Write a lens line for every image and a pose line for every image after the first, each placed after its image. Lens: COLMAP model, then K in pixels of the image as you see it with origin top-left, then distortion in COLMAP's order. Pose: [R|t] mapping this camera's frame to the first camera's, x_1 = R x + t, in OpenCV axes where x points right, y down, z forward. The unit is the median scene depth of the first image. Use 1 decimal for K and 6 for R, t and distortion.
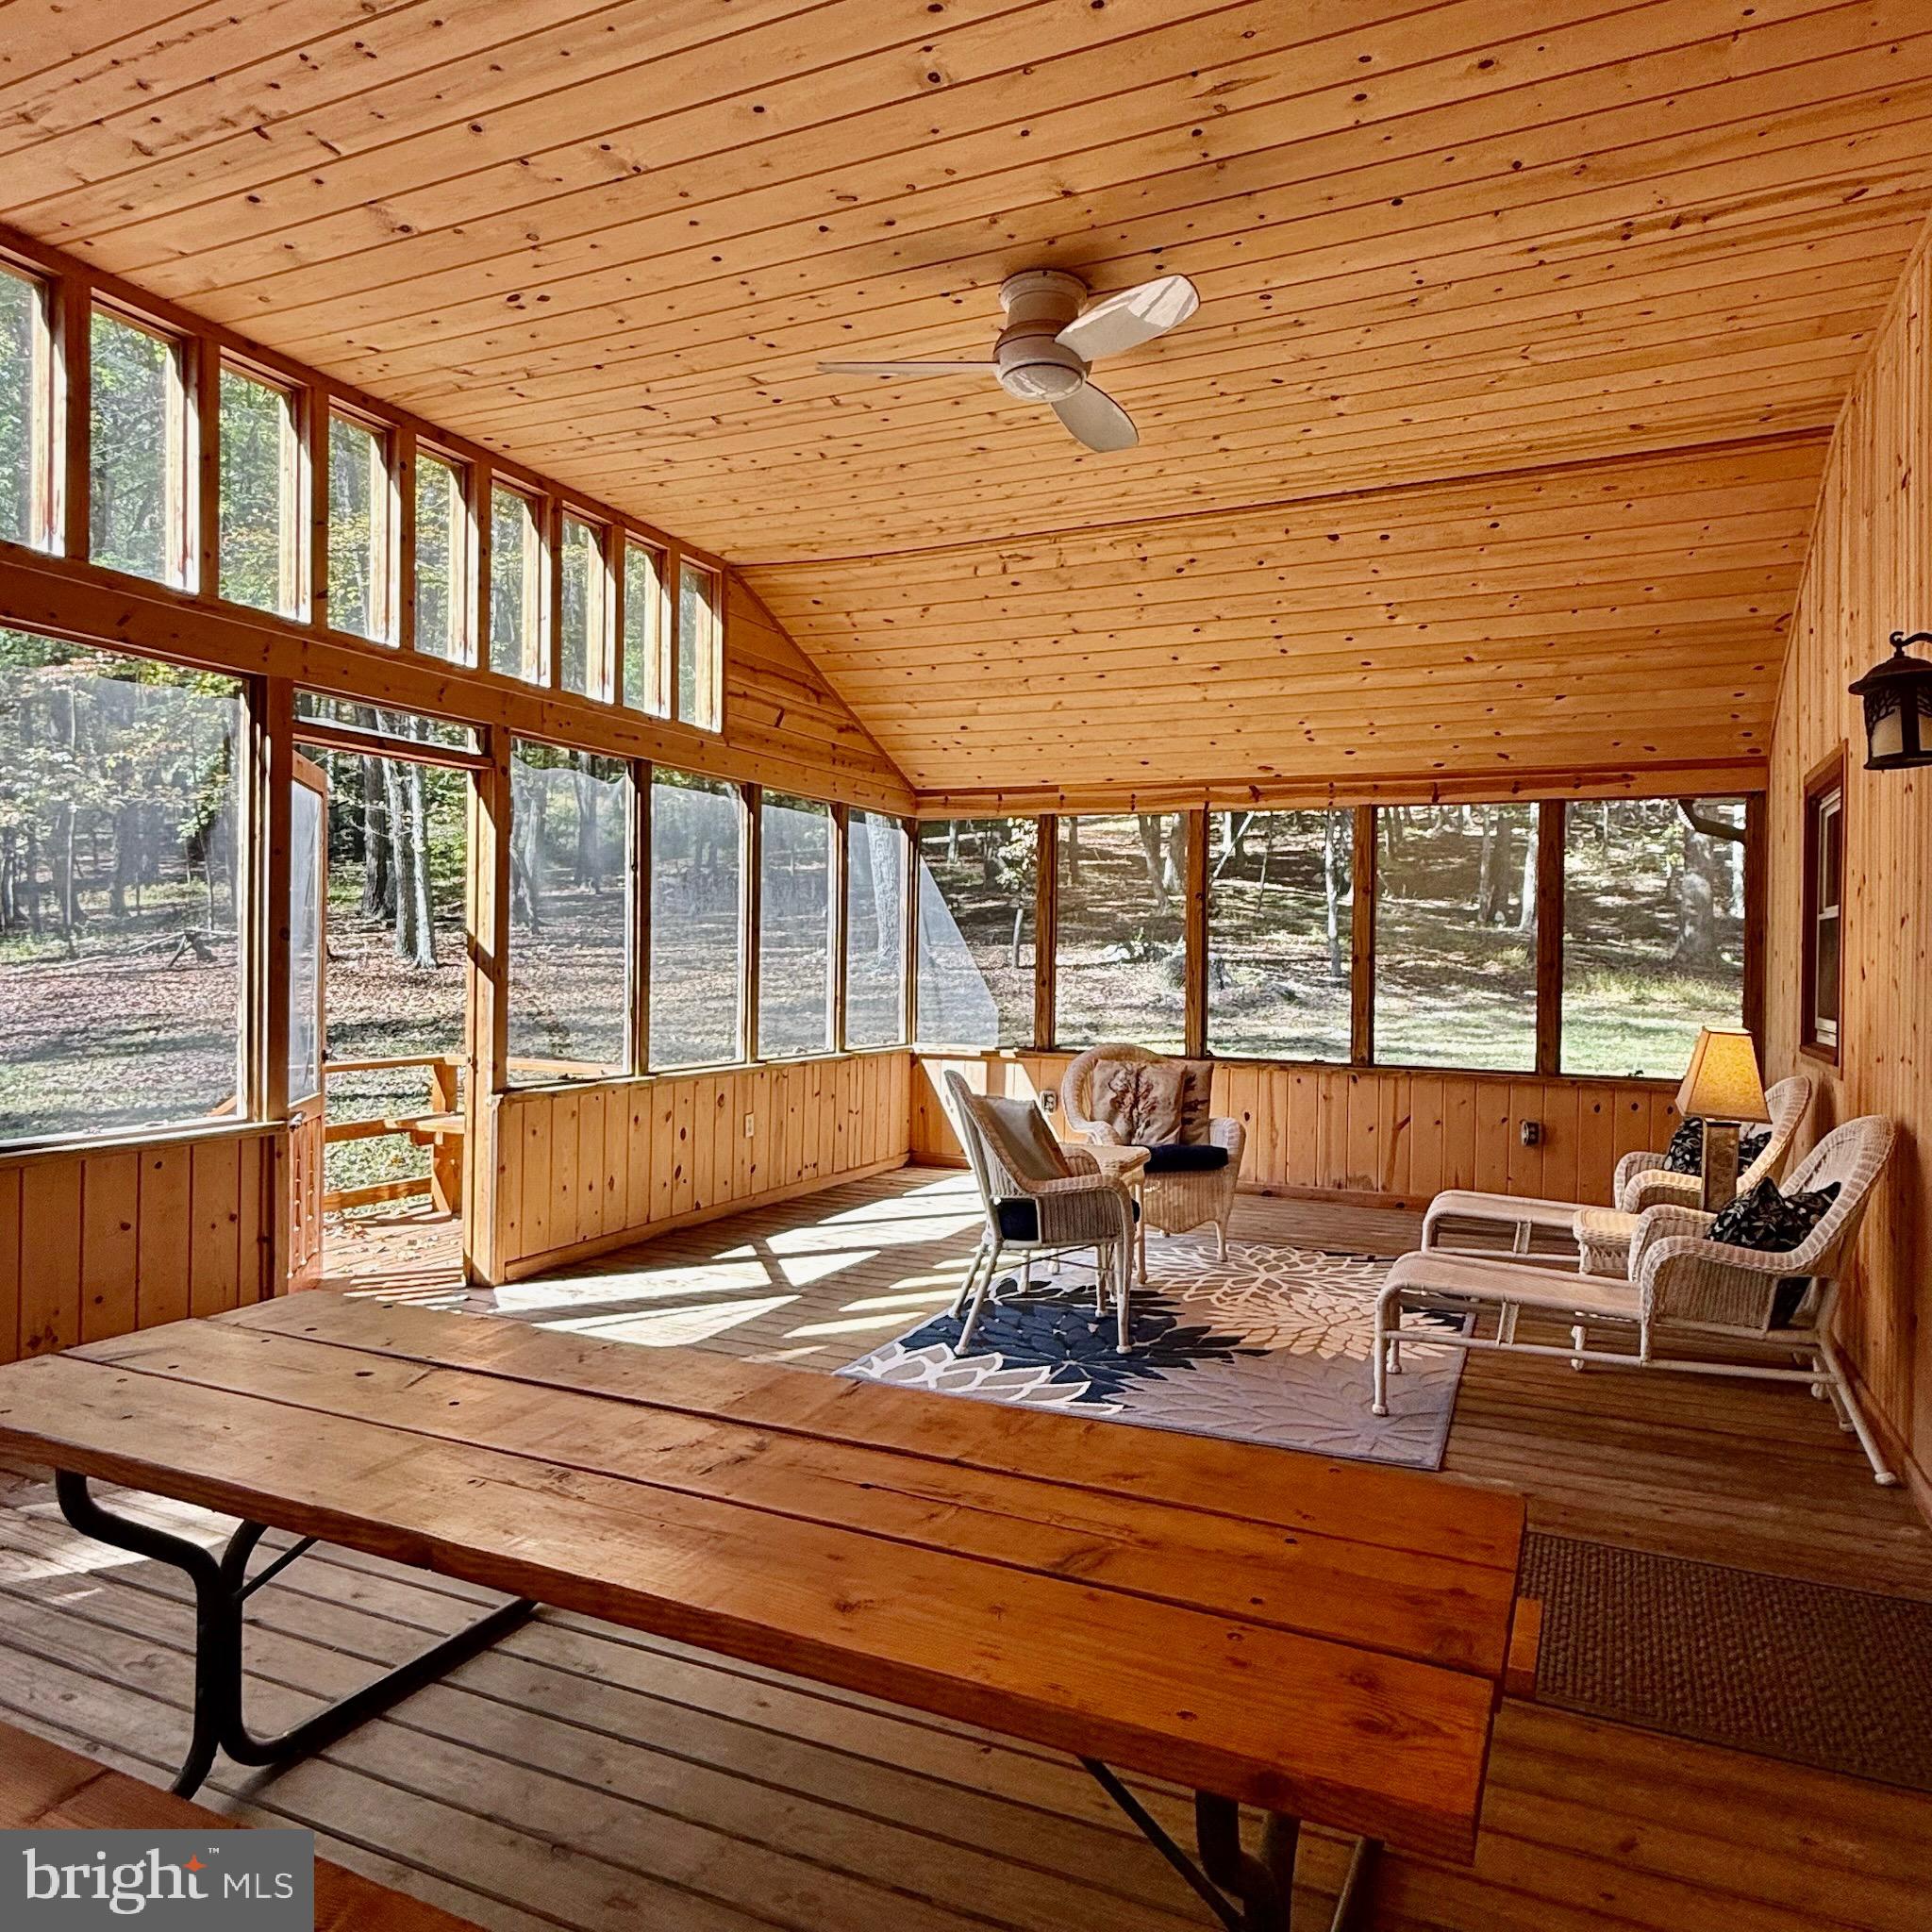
lens RADIAL K [[1371.6, 0, 967.1], [0, 1371.6, 958.3], [0, 0, 1]] dist [-0.001252, -0.000322]
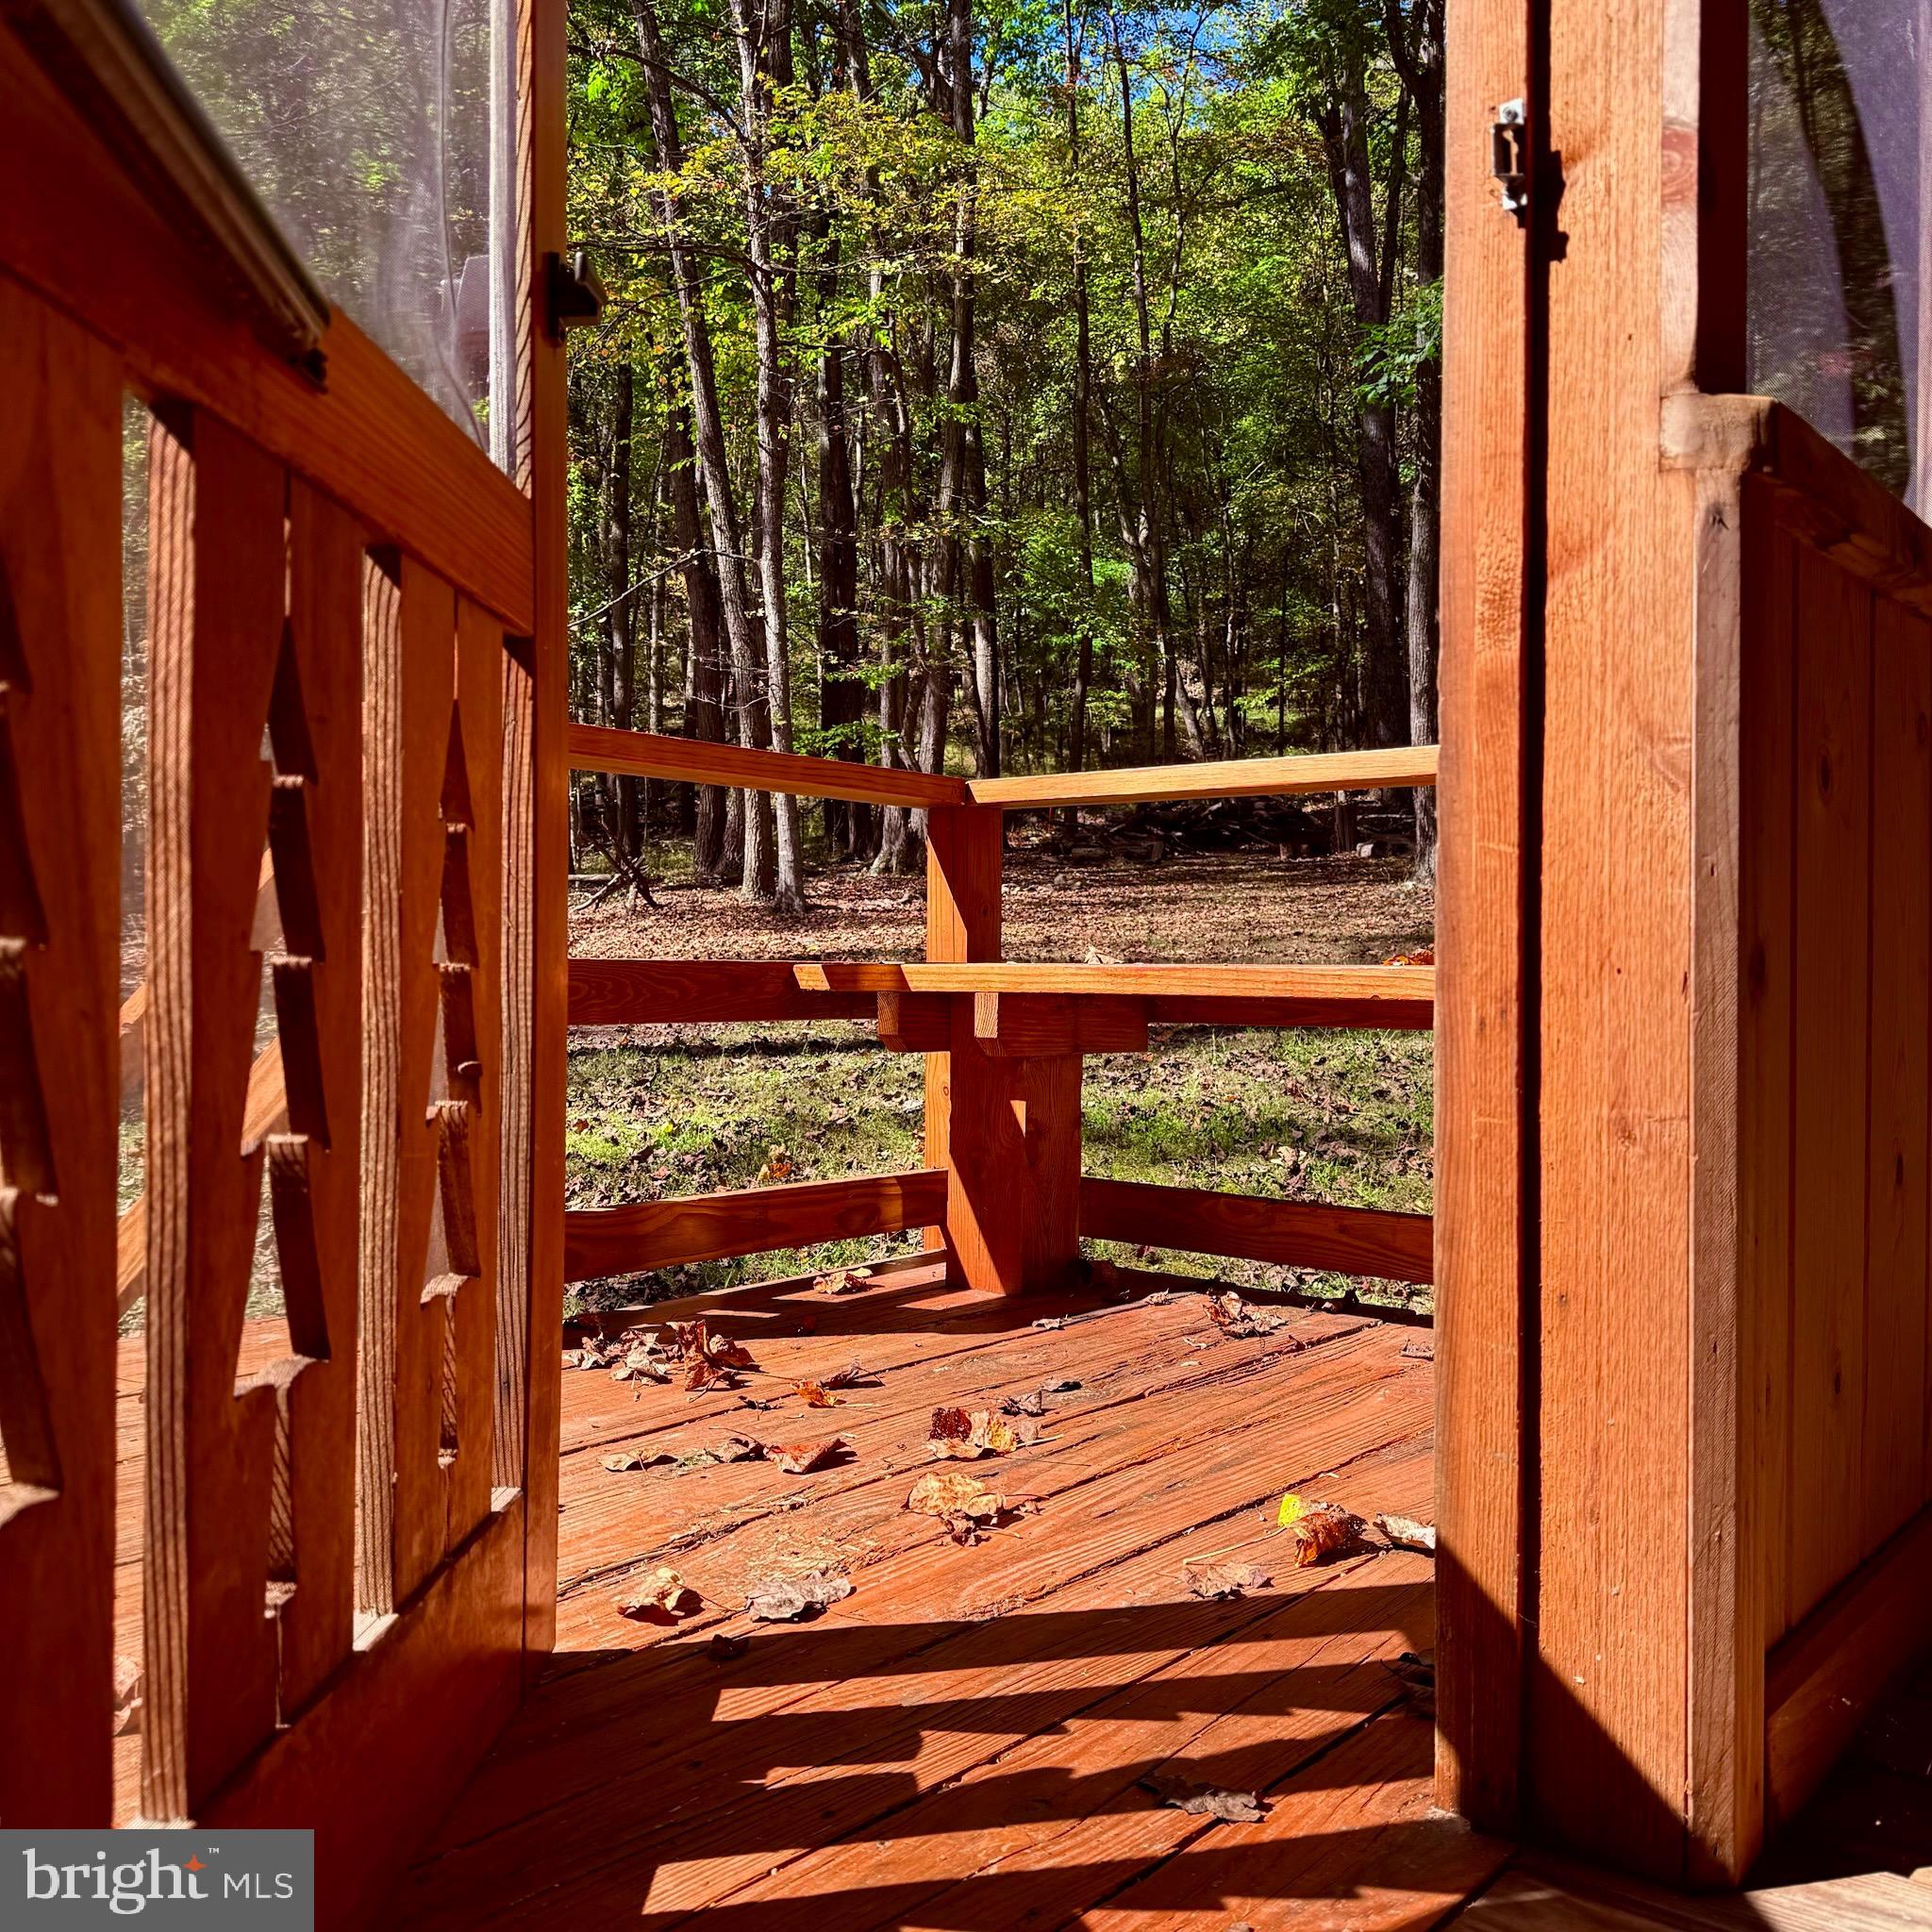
lens RADIAL K [[1818.6, 0, 965.9], [0, 1818.6, 972.7], [0, 0, 1]] dist [0.097078, -0.212213]
pose [[0.964461, -0.005937, -0.264157, -0.314960], [0.005377, 0.999981, -0.002844, 0.132673], [0.264169, 0.001323, 0.964476, 0.698579]]
